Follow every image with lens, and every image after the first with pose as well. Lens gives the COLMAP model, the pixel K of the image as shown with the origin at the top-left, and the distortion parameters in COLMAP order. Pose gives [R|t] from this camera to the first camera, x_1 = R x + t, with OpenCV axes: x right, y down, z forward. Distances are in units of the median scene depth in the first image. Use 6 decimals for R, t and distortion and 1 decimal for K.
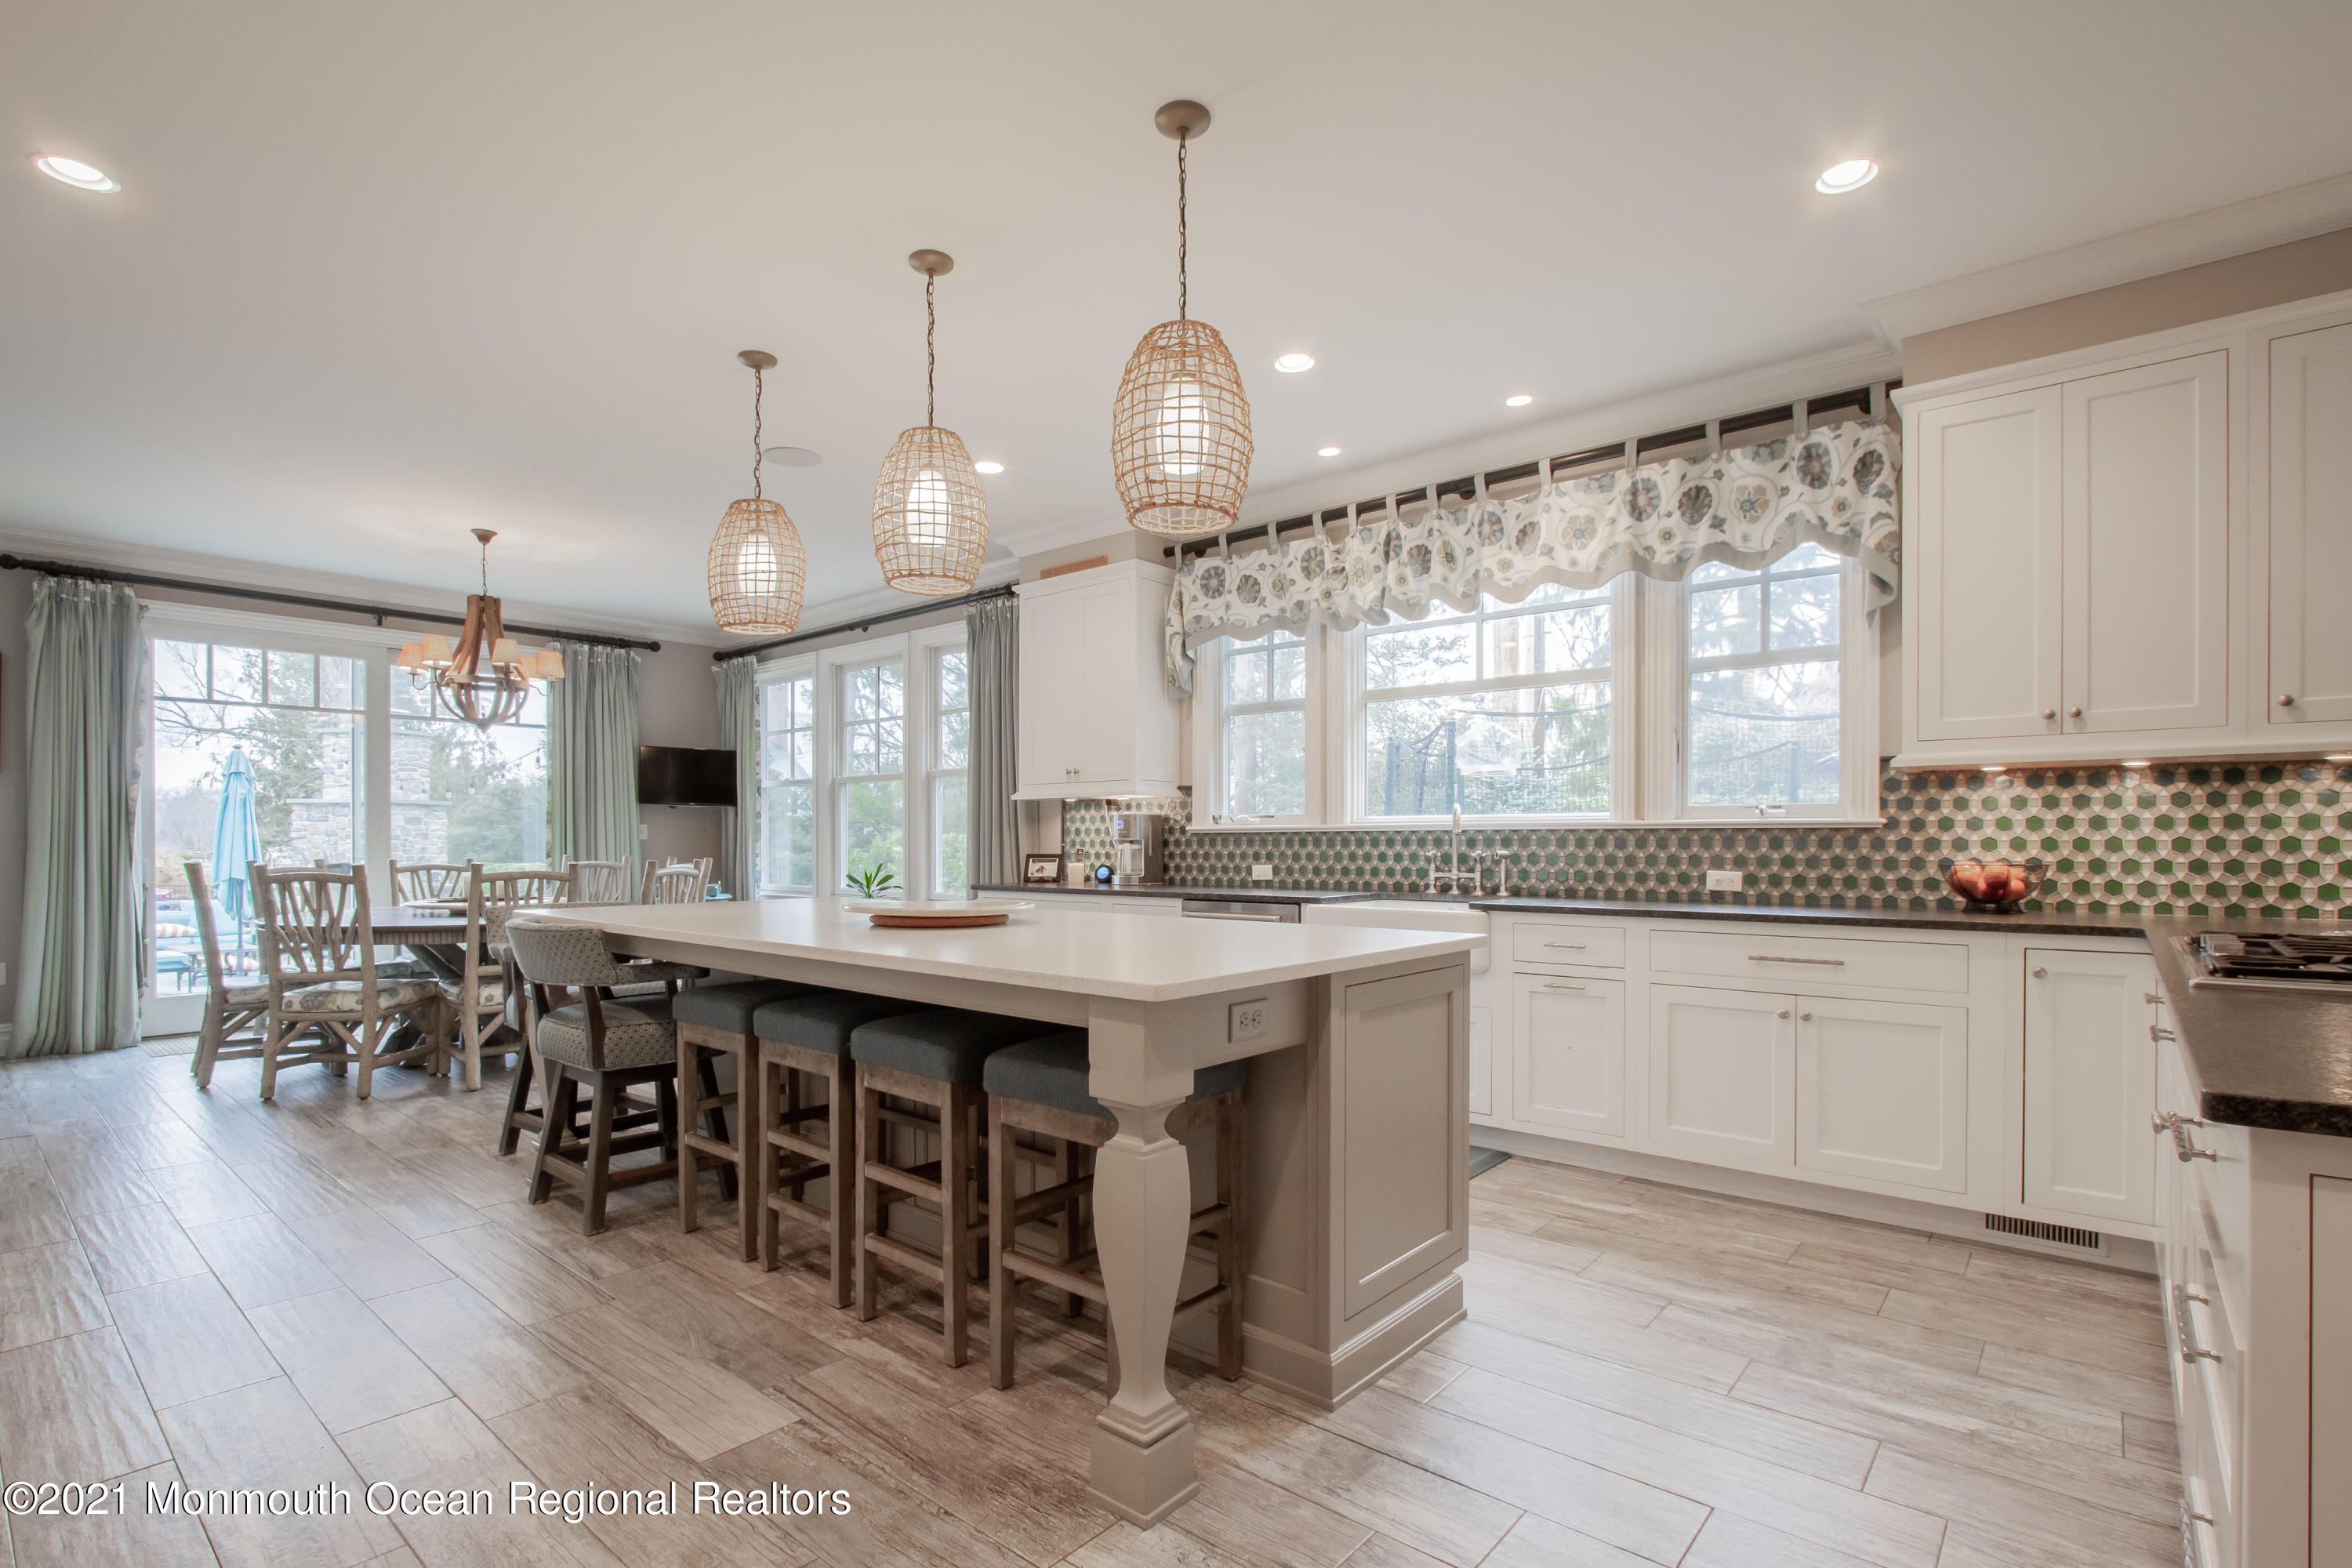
lens RADIAL K [[1093.3, 0, 1162.7], [0, 1093.3, 842.2], [0, 0, 1]] dist [-0.025448, 0.008101]
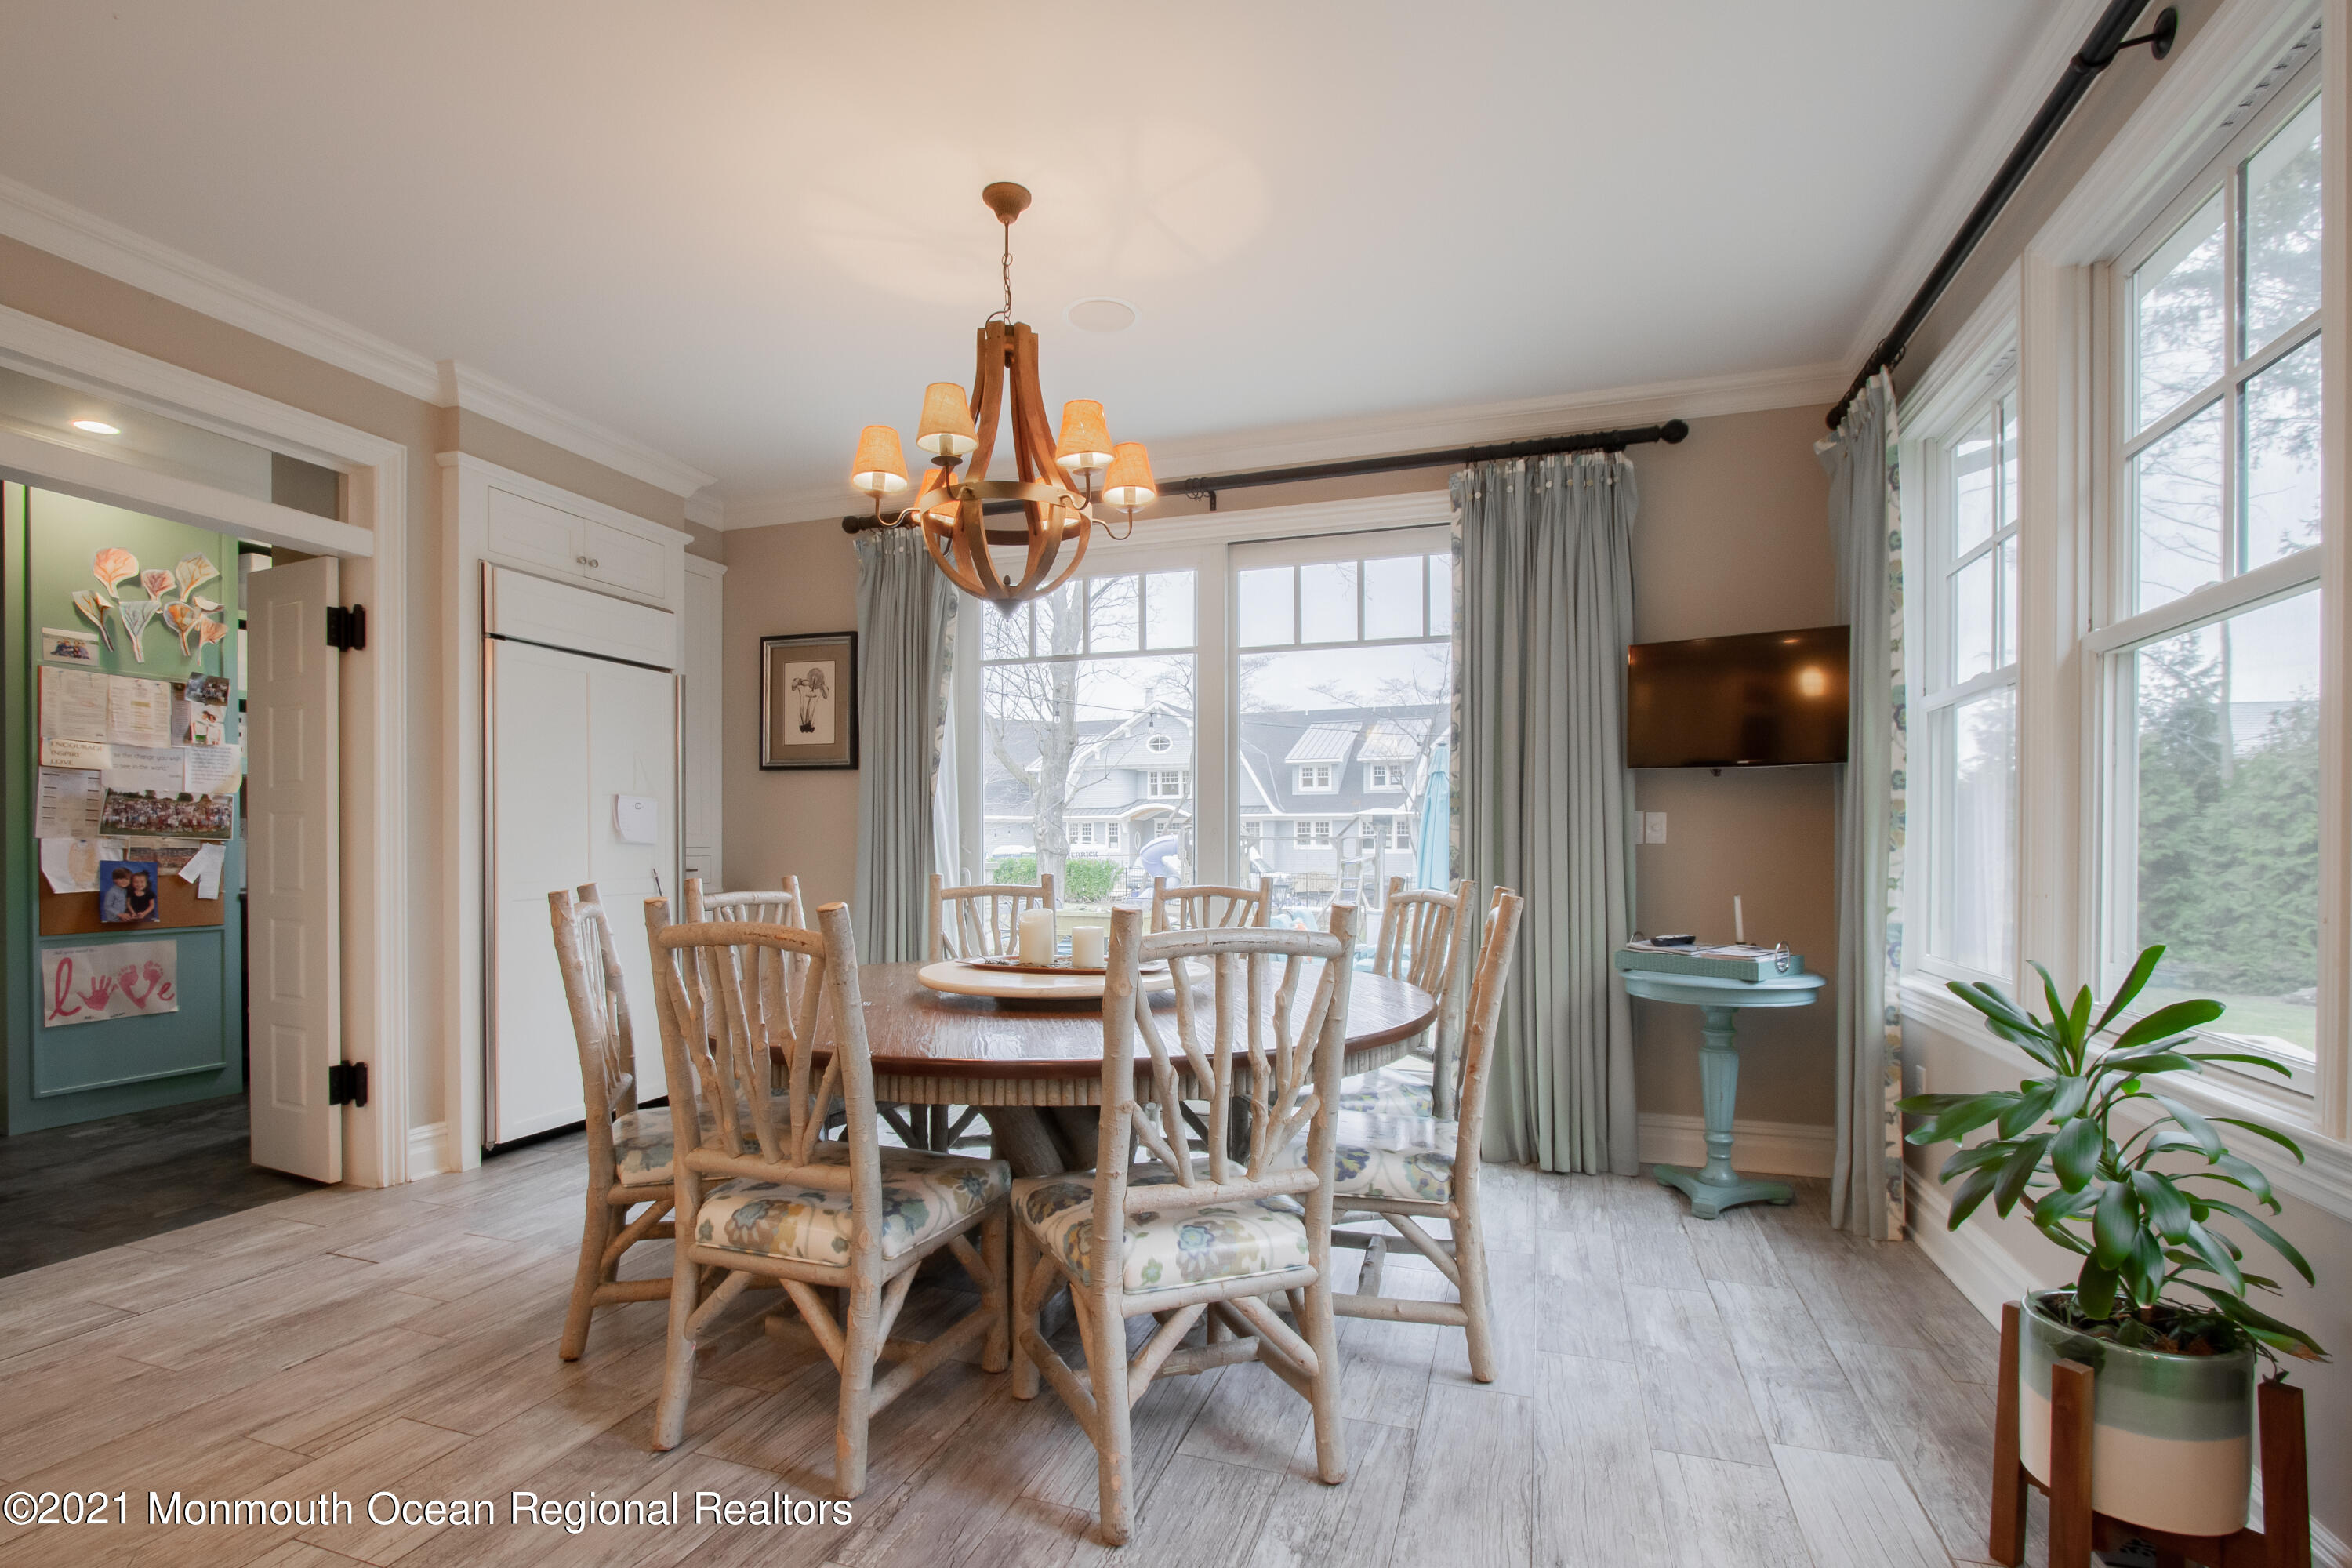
lens RADIAL K [[1105.4, 0, 1139.2], [0, 1105.4, 861.5], [0, 0, 1]] dist [-0.015376, -0.000024]
pose [[0.353813, 0.012535, -0.935232, -0.170394], [-0.002457, 0.999919, 0.012473, -0.000290], [0.935313, -0.002115, 0.353815, 1.014099]]
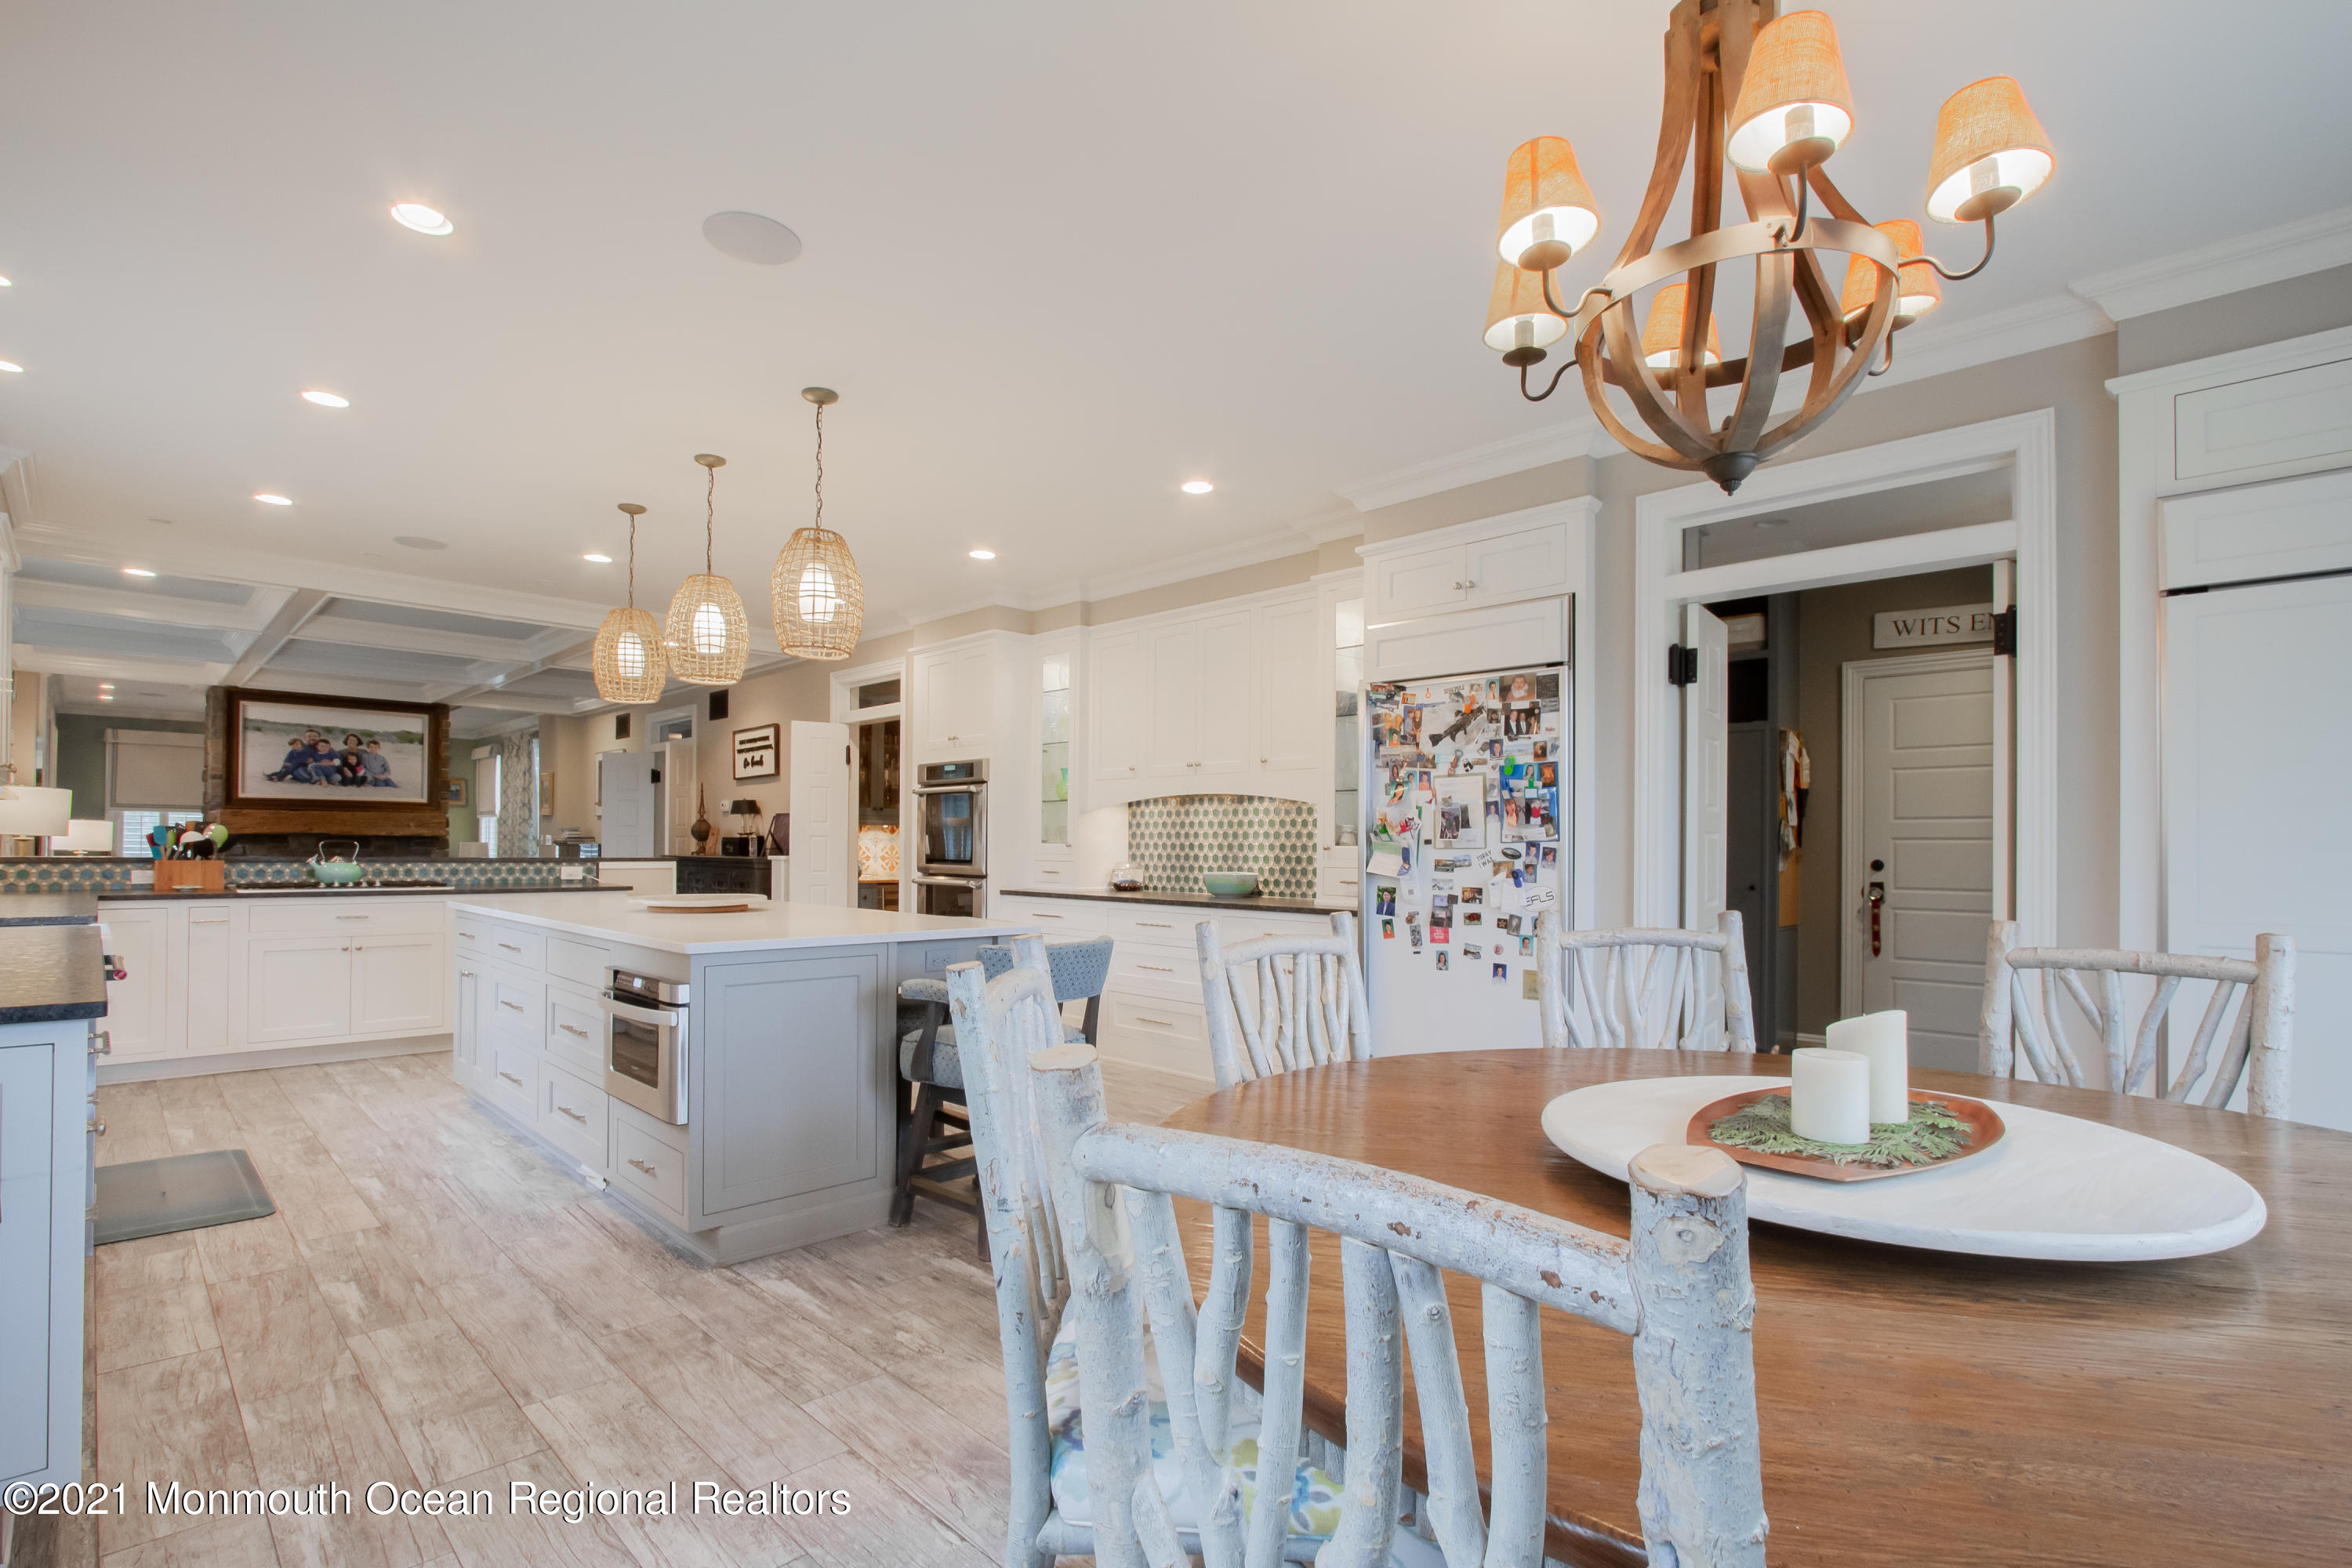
lens RADIAL K [[1105.2, 0, 1160.2], [0, 1105.2, 843.5], [0, 0, 1]] dist [-0.009839, 0.001388]
pose [[-0.996381, -0.006972, 0.084712, -0.576874], [-0.007341, 0.999965, -0.004047, -0.008122], [-0.084680, -0.004654, -0.996397, 1.481449]]
